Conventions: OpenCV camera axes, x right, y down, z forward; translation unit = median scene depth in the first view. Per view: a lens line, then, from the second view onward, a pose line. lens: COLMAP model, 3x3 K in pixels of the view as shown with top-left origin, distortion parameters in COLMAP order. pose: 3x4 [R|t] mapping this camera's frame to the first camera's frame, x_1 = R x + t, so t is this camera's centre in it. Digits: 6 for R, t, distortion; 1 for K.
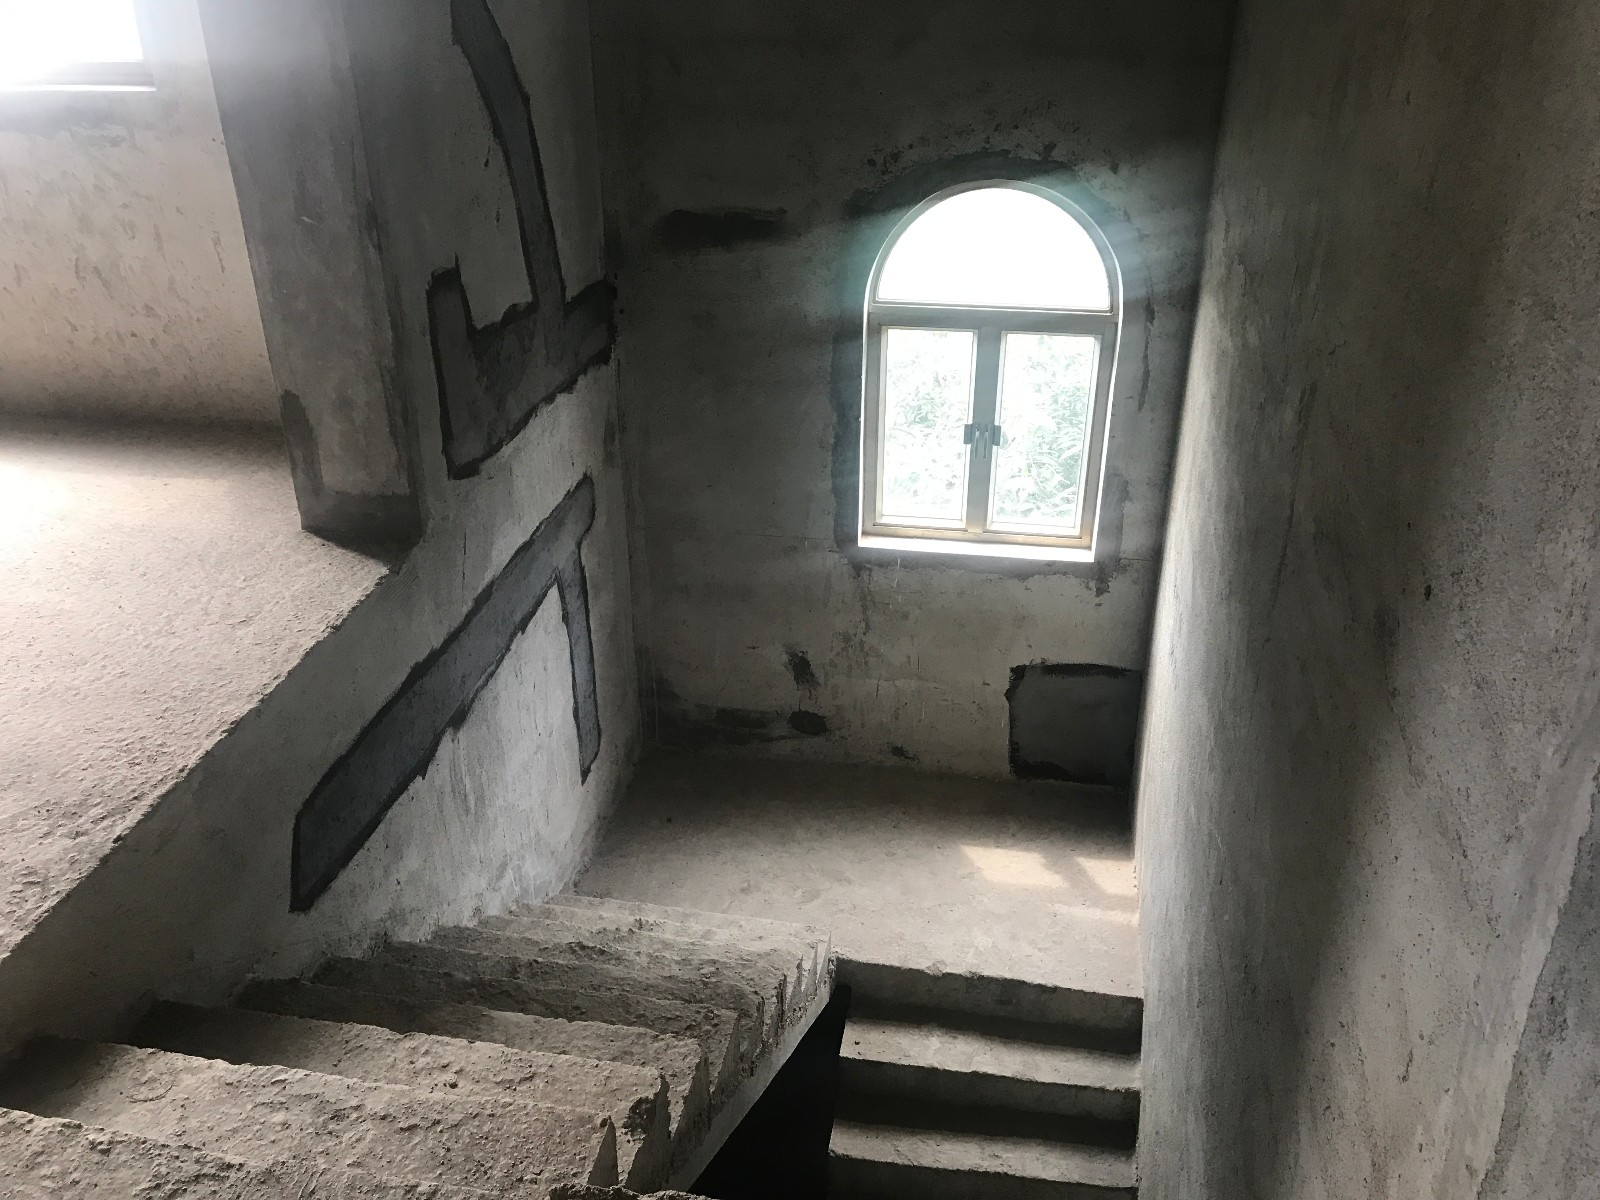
lens RADIAL K [[1313.4, 0, 803.5], [0, 1313.4, 600.7], [0, 0, 1]] dist [0.023924, -0.030633]
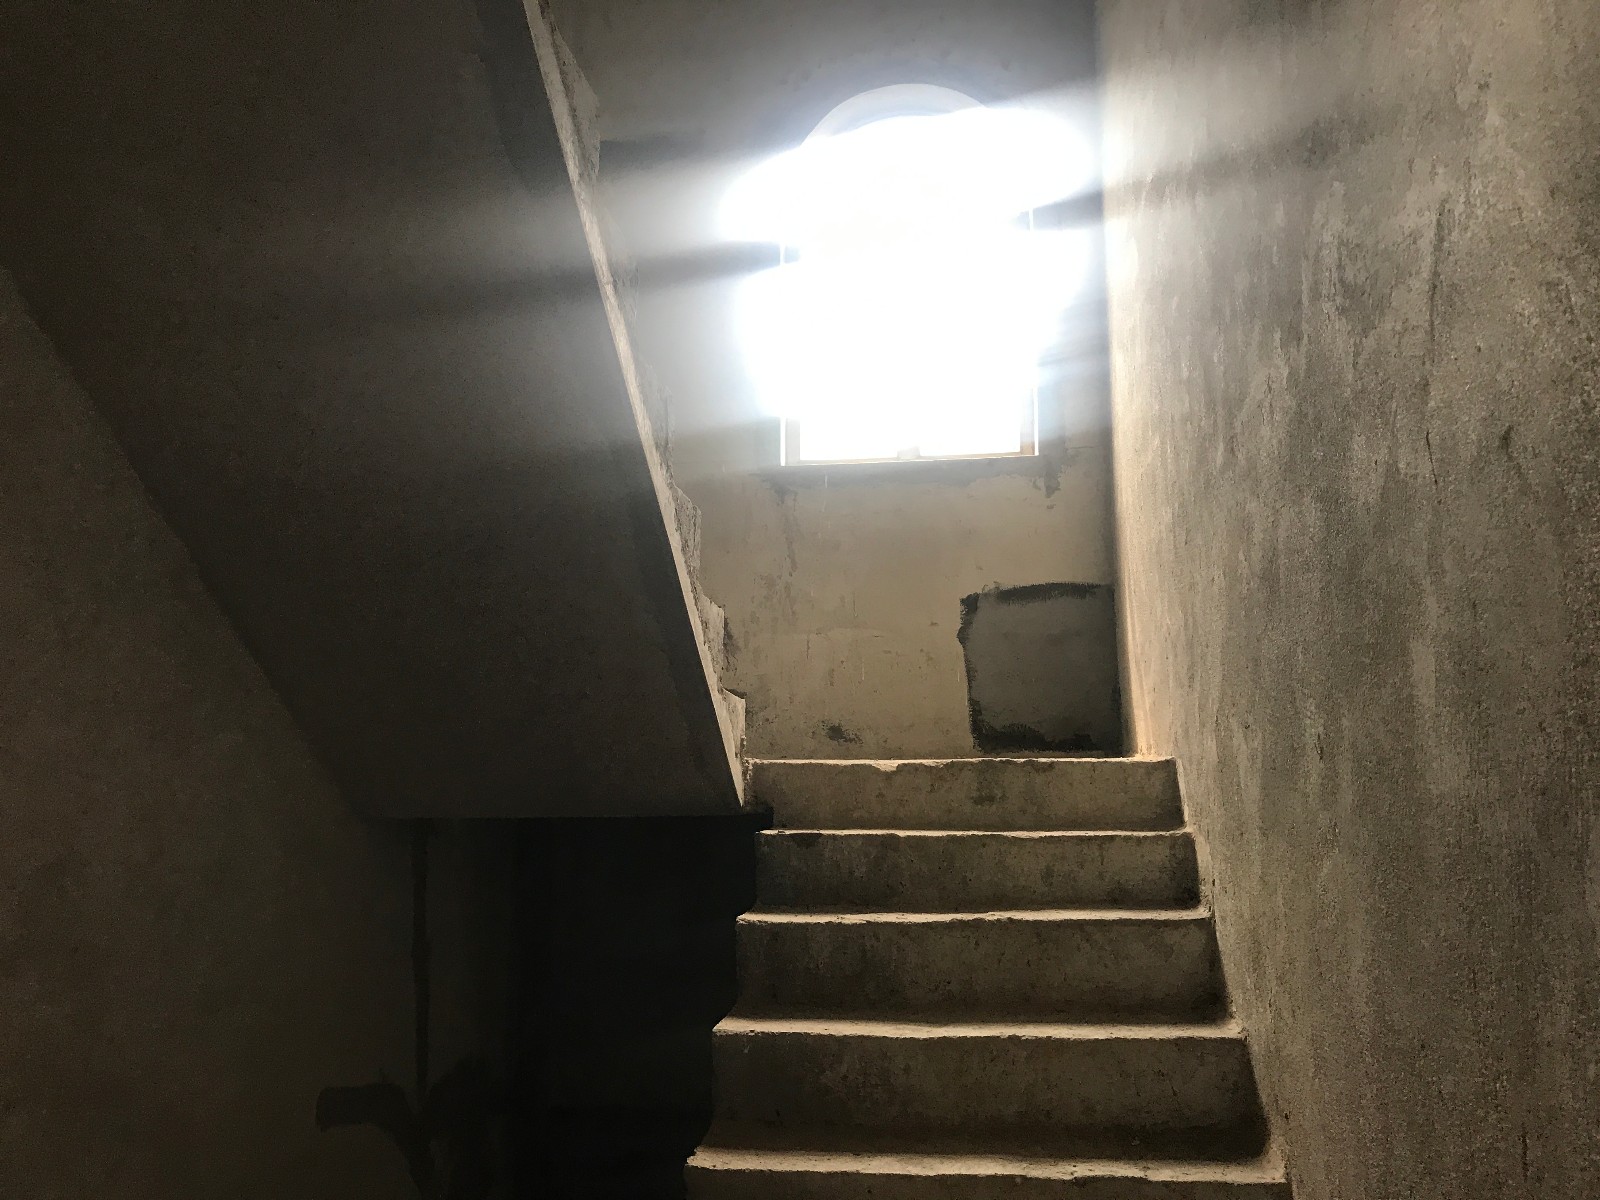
lens RADIAL K [[1313.4, 0, 797.1], [0, 1313.4, 601.0], [0, 0, 1]] dist [0.023924, -0.030633]
pose [[0.999504, 0.001888, 0.031450, 0.023262], [0.016901, 0.810304, -0.585766, 0.540827], [-0.026590, 0.586007, 0.809870, 0.301121]]
